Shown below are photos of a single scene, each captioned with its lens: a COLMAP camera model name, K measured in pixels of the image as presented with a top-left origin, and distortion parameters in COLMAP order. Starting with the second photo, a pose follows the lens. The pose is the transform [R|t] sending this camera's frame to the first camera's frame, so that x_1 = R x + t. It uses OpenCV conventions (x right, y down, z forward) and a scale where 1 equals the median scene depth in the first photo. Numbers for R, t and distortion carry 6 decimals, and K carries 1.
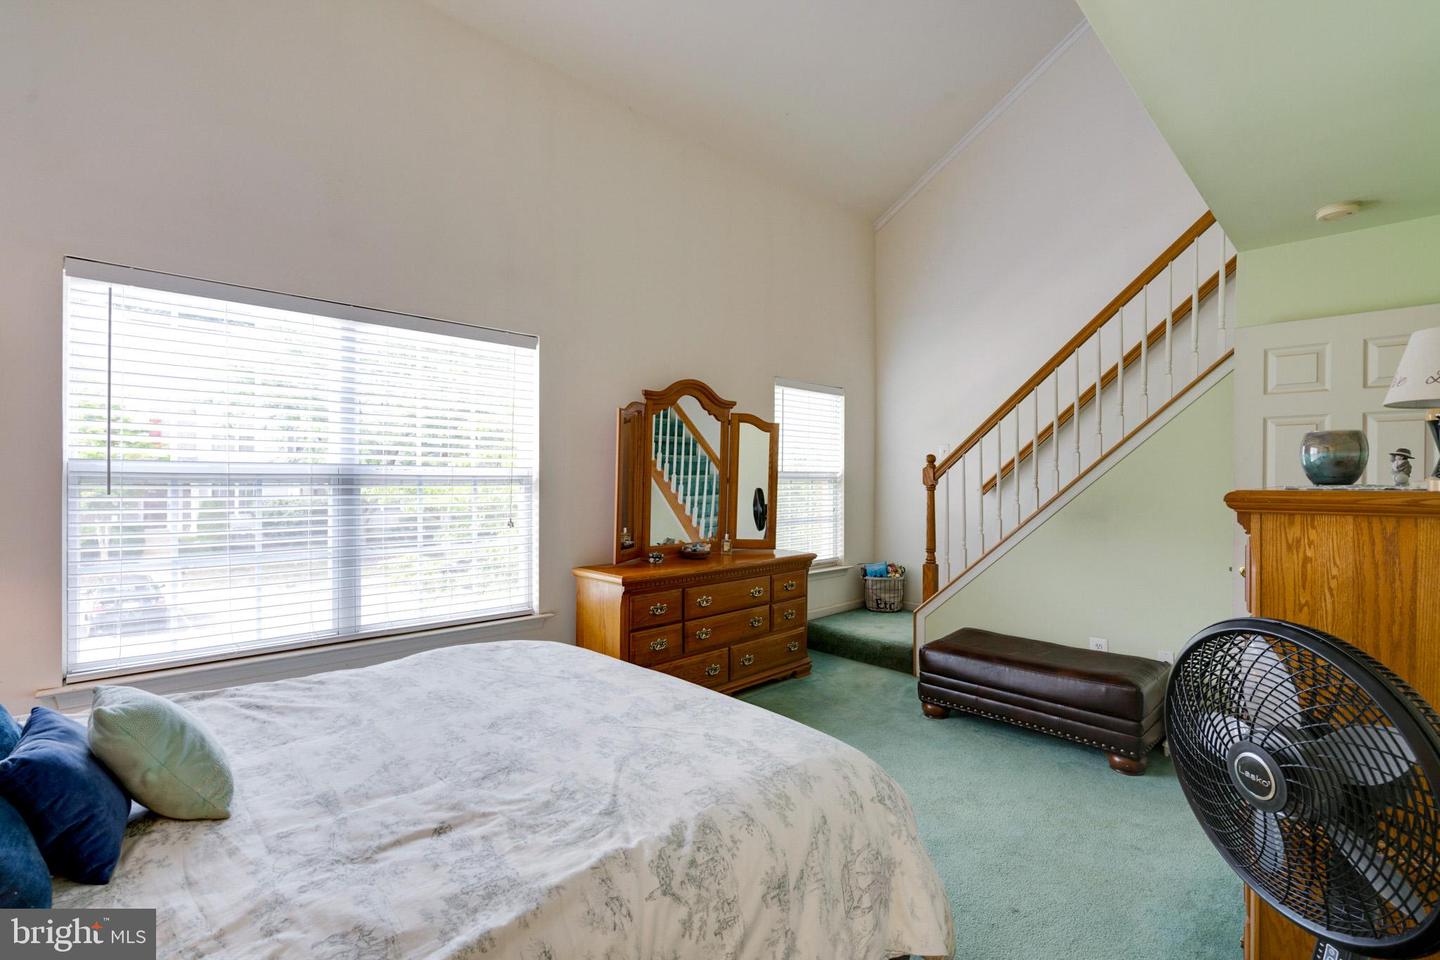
lens RADIAL K [[649.2, 0, 716.6], [0, 649.2, 479.2], [0, 0, 1]] dist [-0.028718, 0.000368]
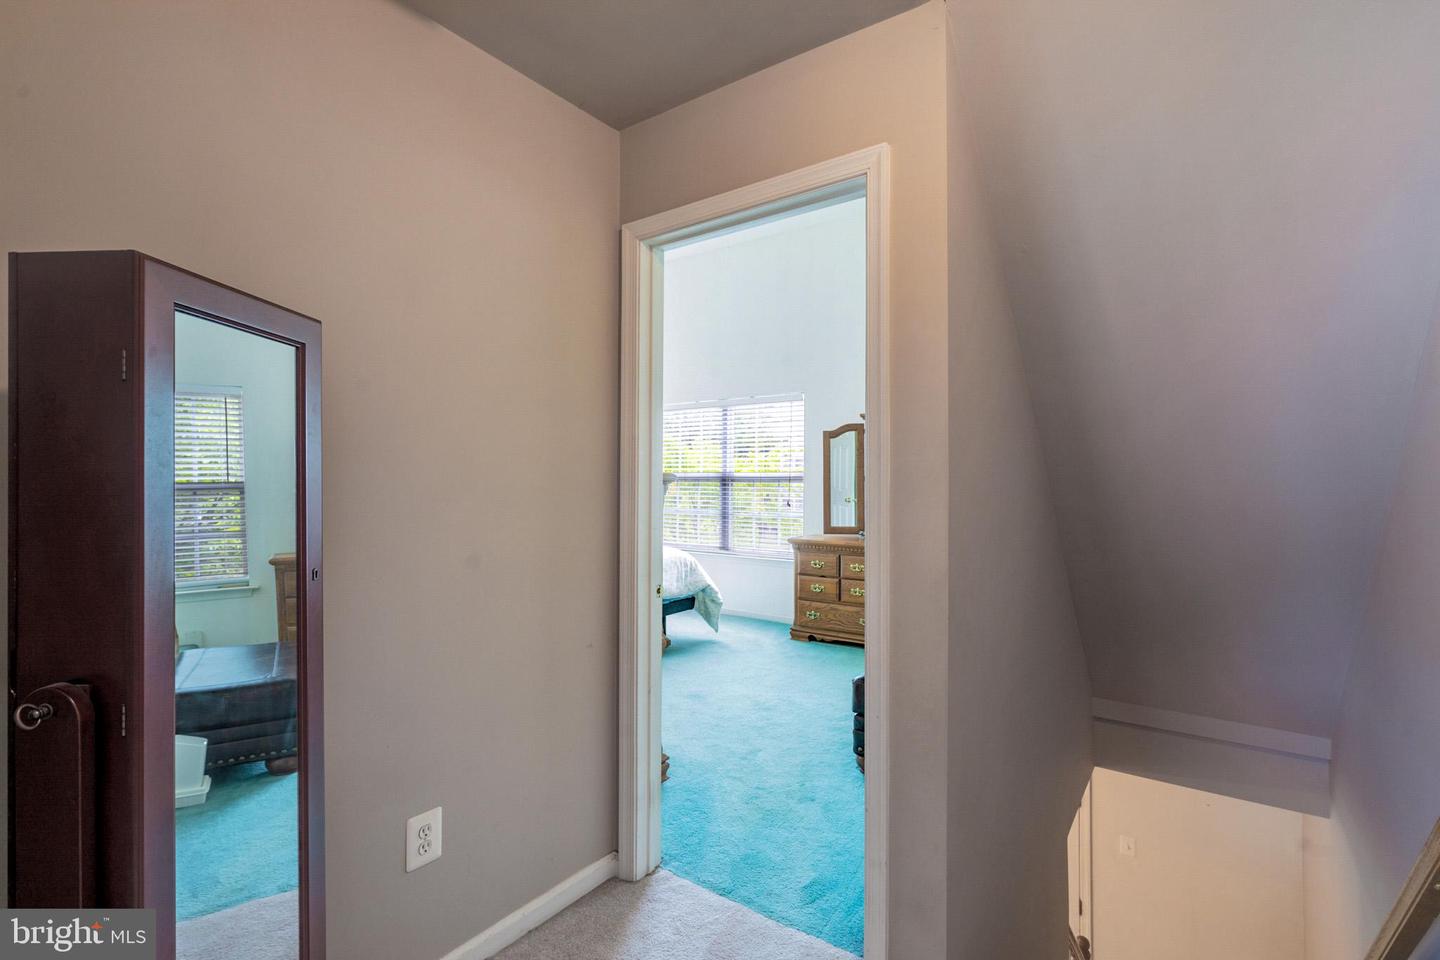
lens RADIAL K [[649.2, 0, 716.1], [0, 649.2, 481.1], [0, 0, 1]] dist [-0.028718, 0.000368]
pose [[0.179966, -0.002509, -0.983670, 1.504730], [0.003732, 0.999991, -0.001867, 0.010322], [0.983666, -0.003335, 0.179974, 0.558874]]
